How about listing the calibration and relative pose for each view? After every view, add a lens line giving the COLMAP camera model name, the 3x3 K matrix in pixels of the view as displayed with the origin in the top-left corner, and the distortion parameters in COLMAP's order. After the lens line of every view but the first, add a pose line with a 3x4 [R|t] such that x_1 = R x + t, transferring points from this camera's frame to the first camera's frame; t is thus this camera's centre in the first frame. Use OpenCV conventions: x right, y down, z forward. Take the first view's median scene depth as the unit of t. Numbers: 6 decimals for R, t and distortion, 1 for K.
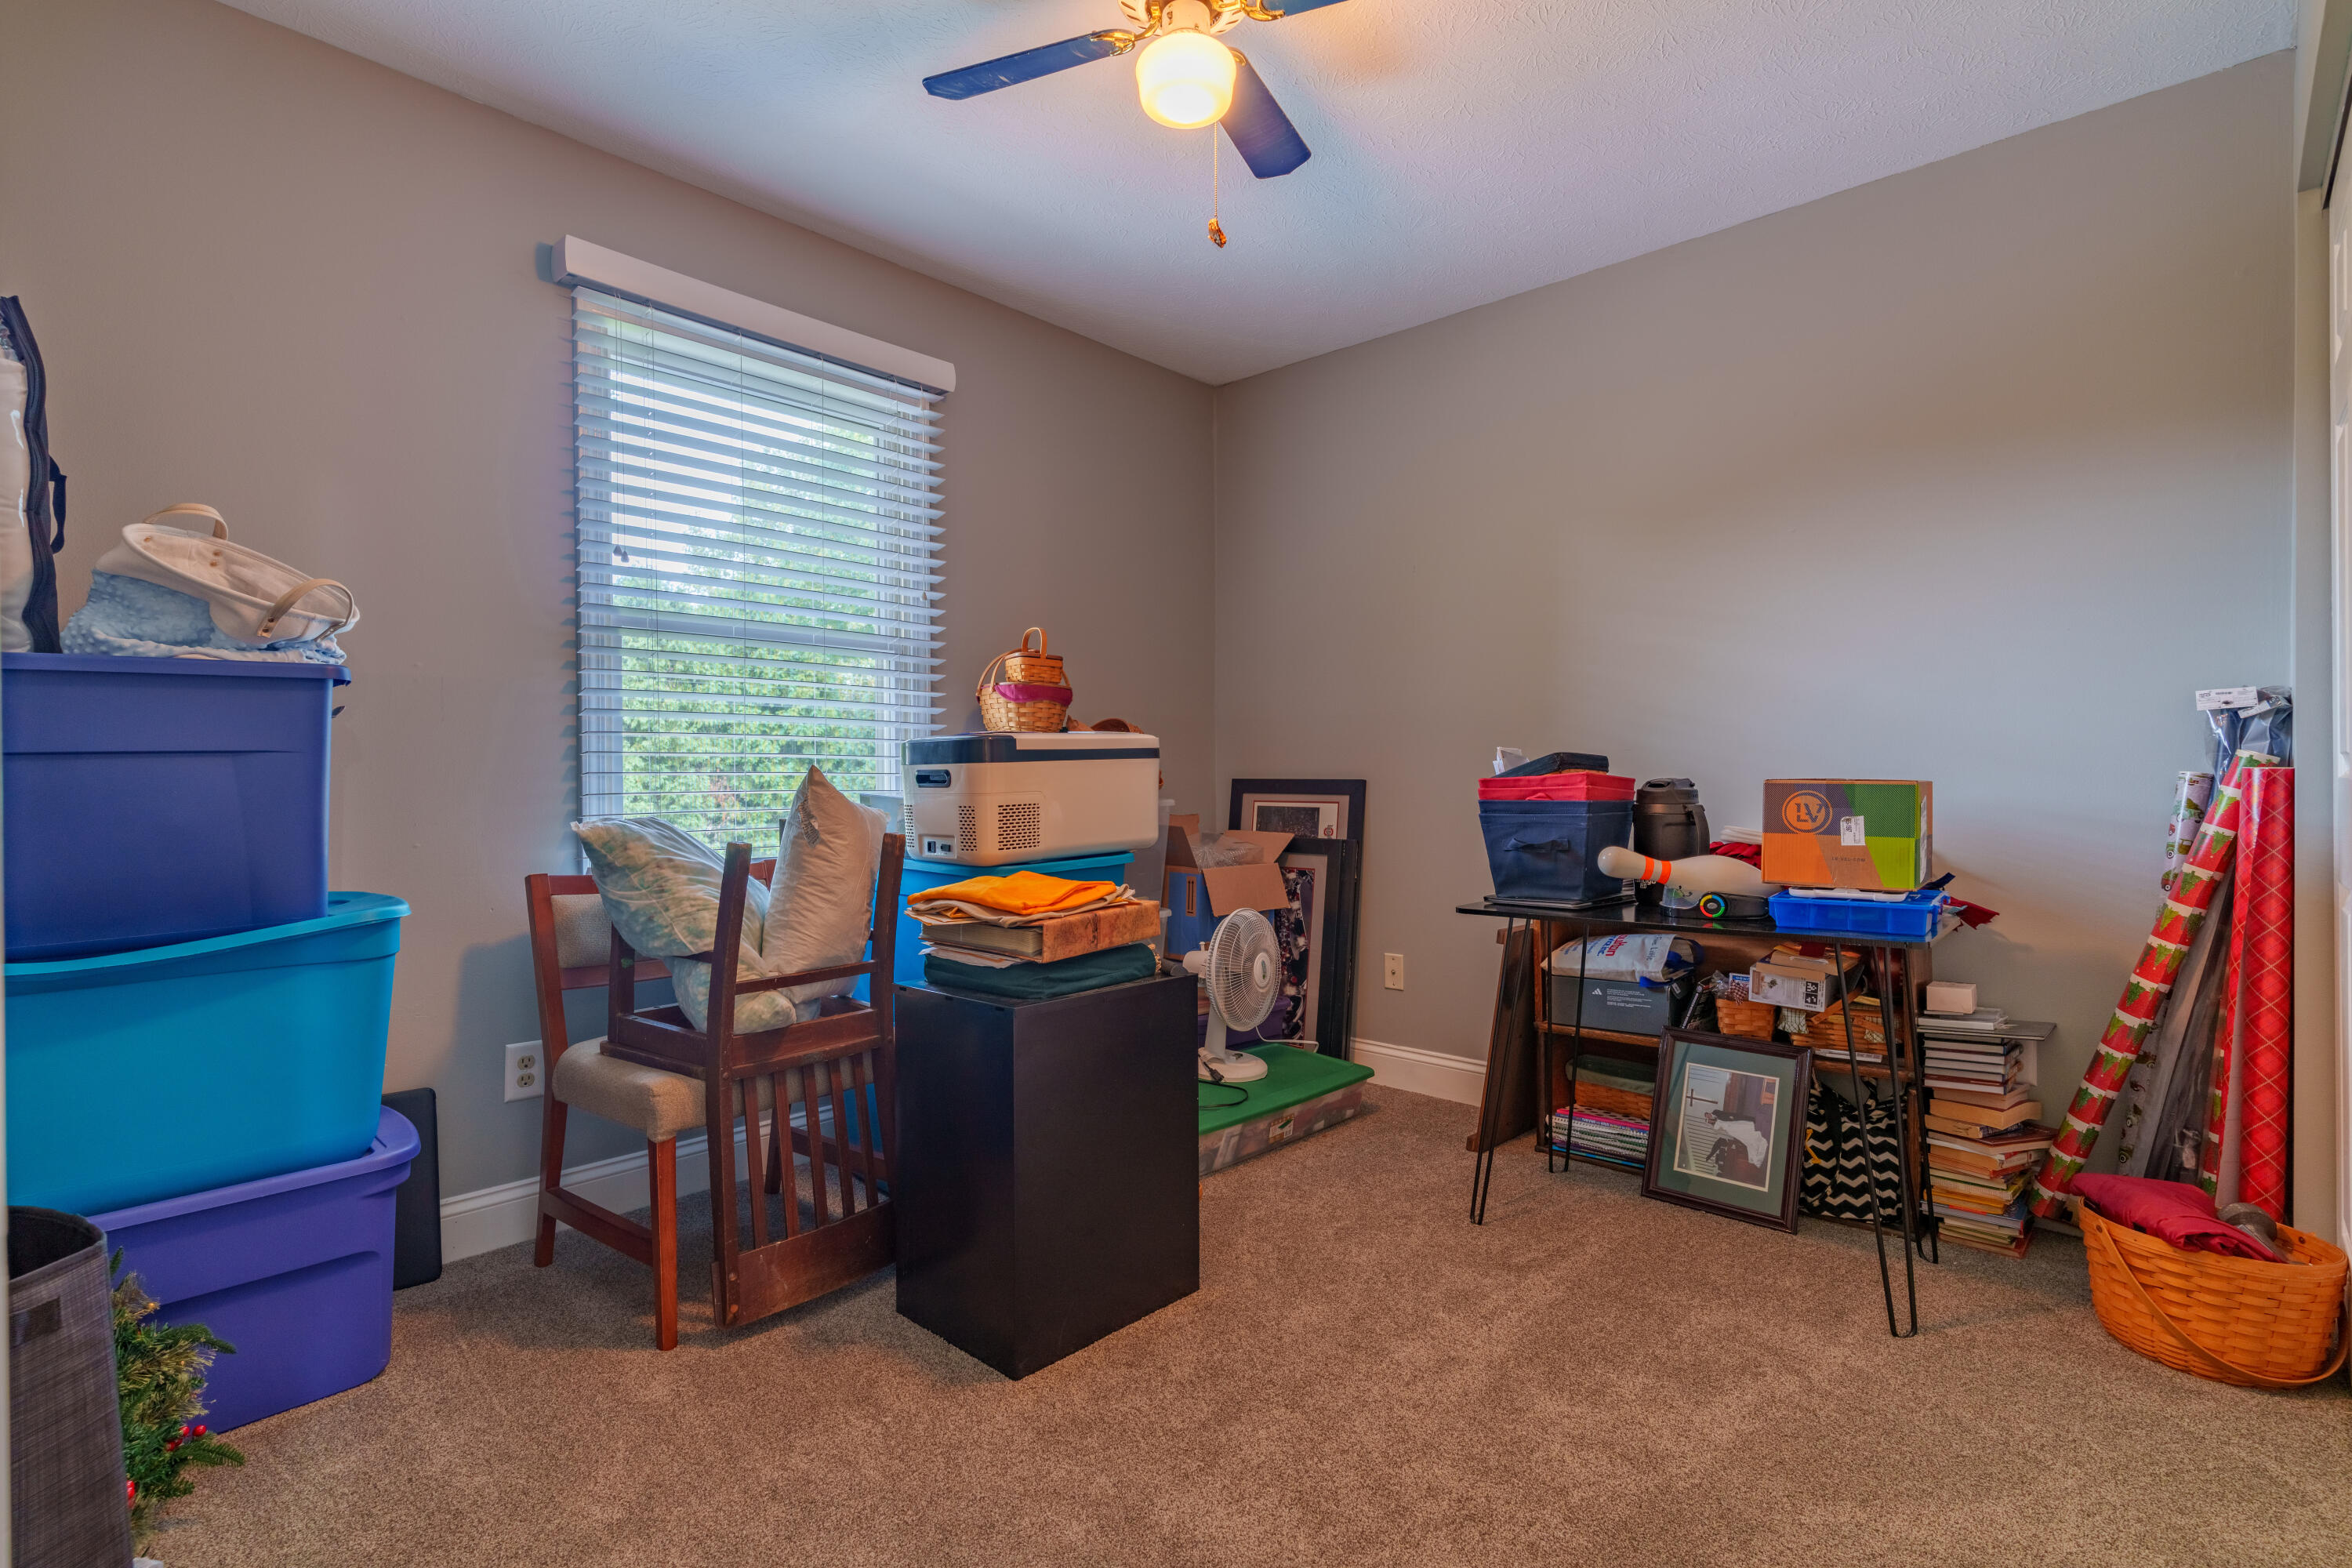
lens RADIAL K [[1126.5, 0, 1170.4], [0, 1126.5, 783.6], [0, 0, 1]] dist [-0.001124, -0.000190]
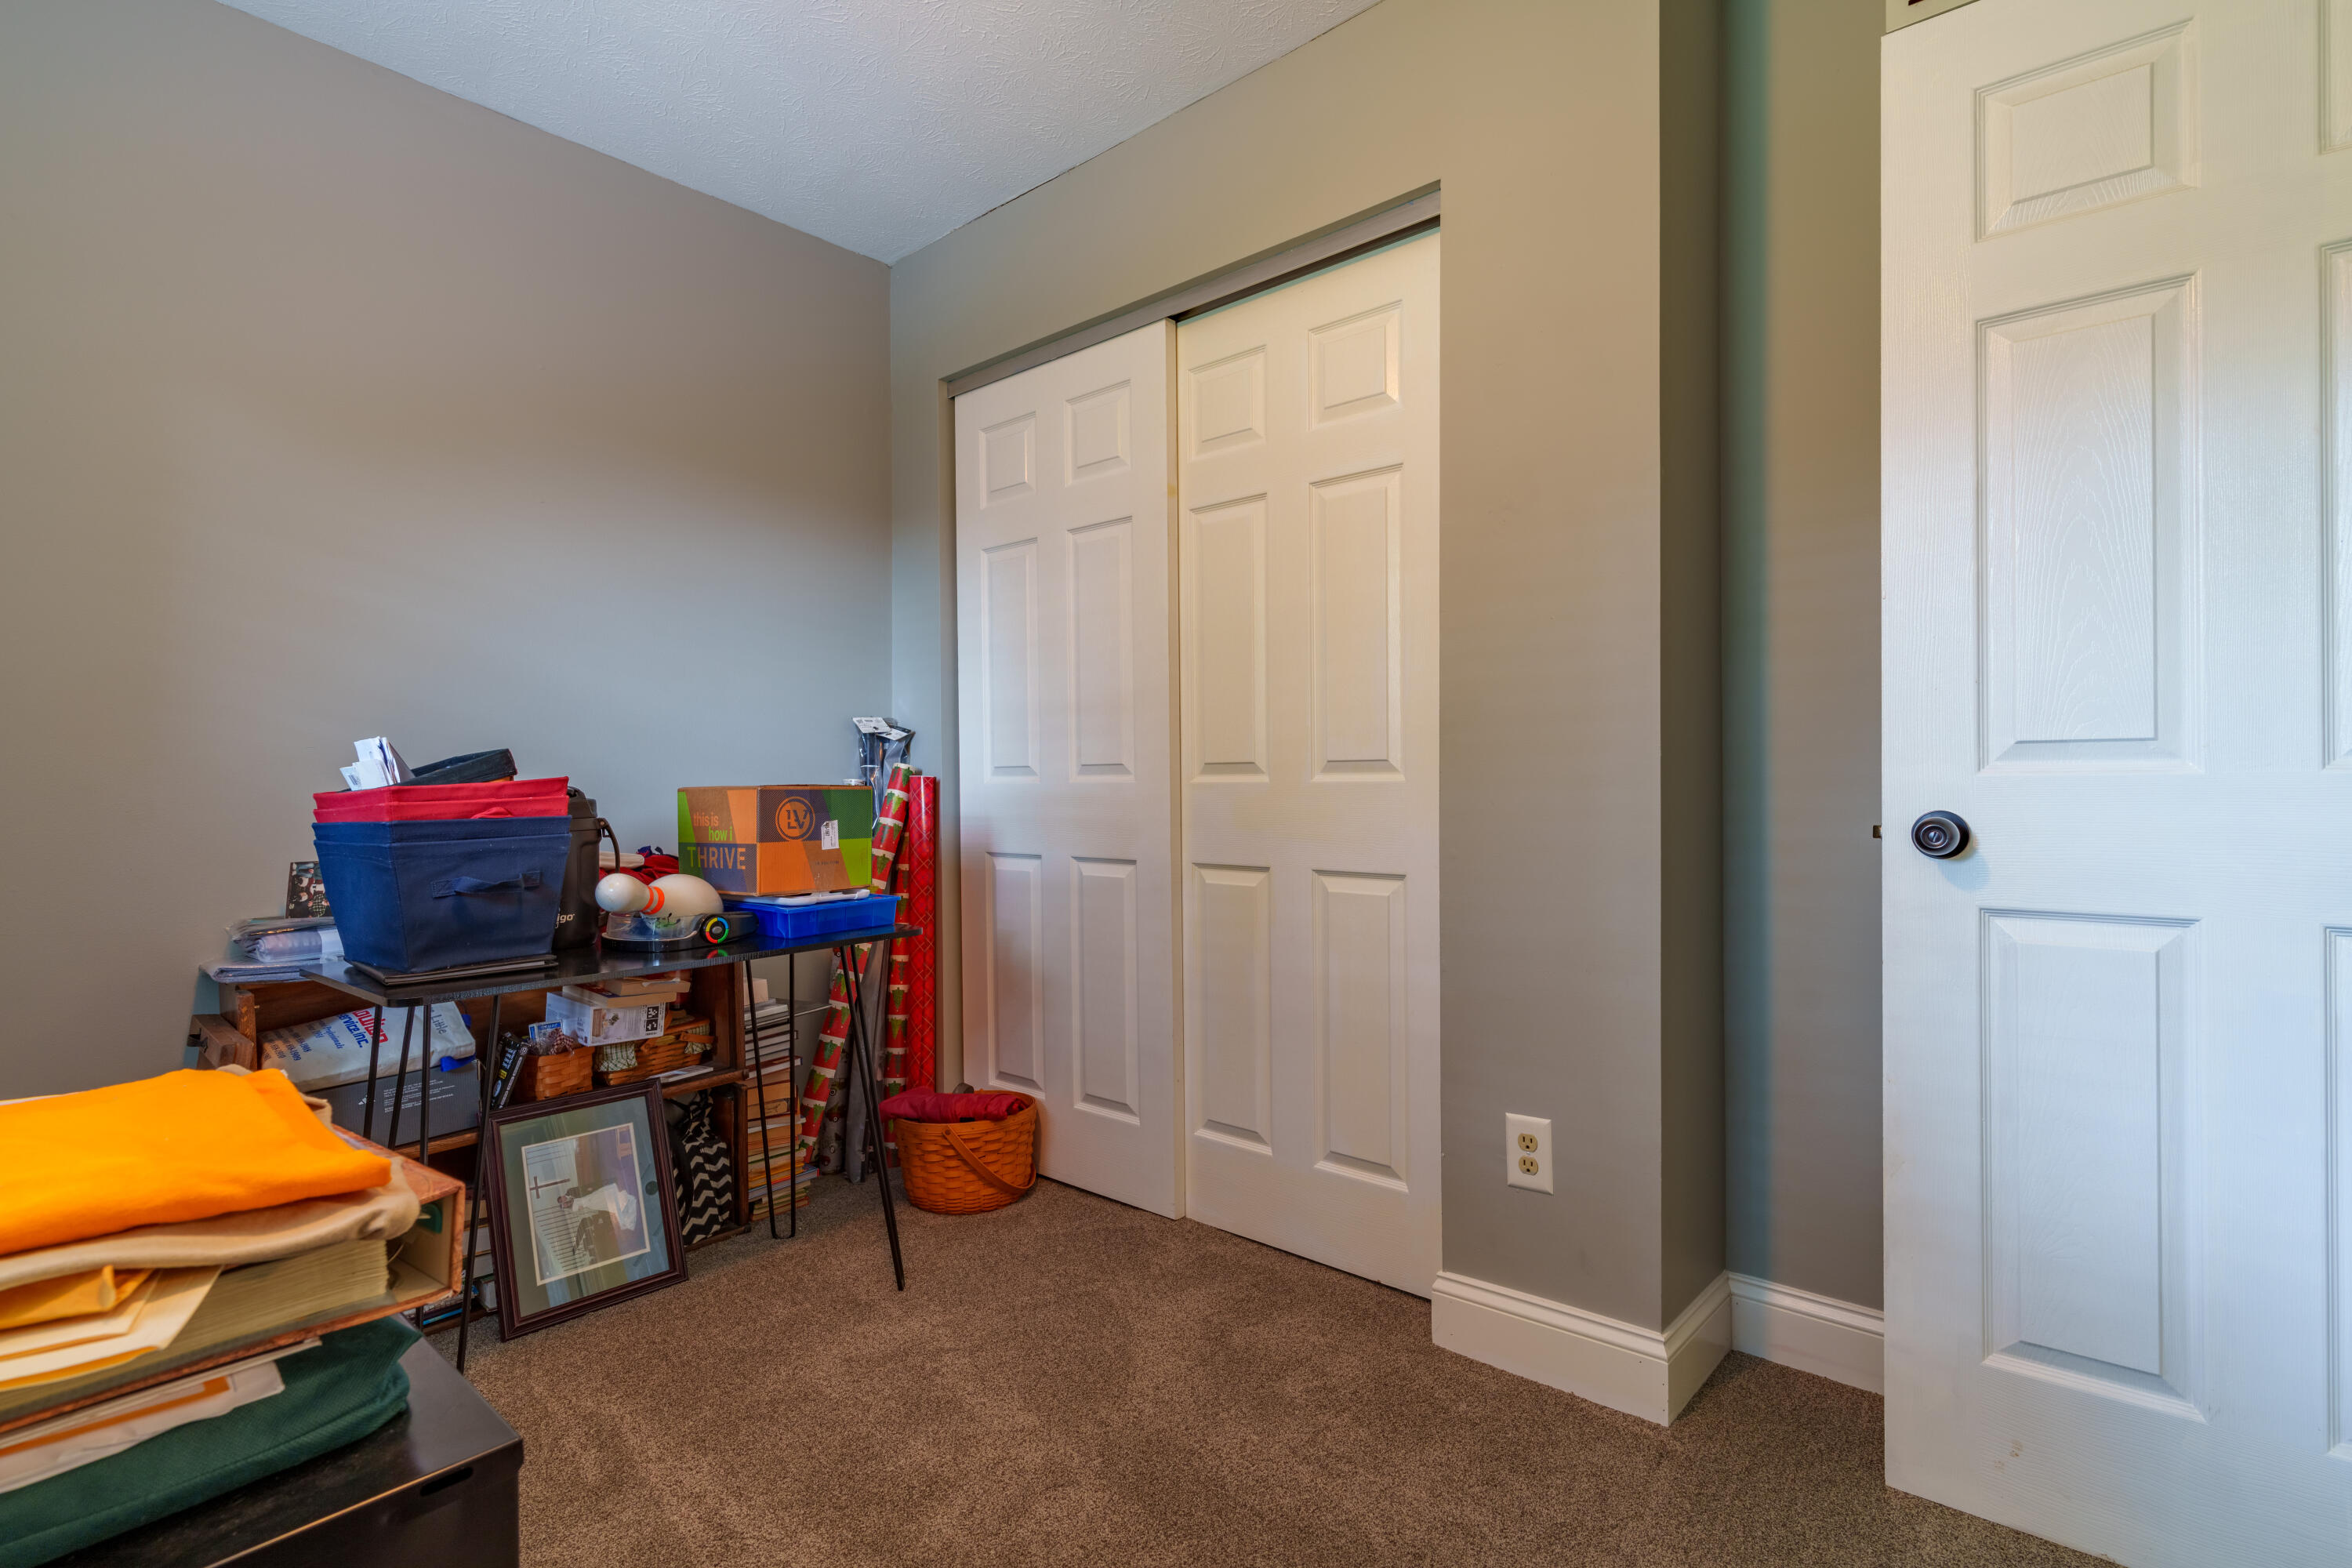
lens RADIAL K [[1126.5, 0, 1170.3], [0, 1126.5, 783.7], [0, 0, 1]] dist [-0.001124, -0.000190]
pose [[-0.037912, 0.001261, 0.999280, -0.380603], [0.014368, 0.999897, -0.000717, 0.000267], [-0.999178, 0.014330, -0.037927, 0.628709]]
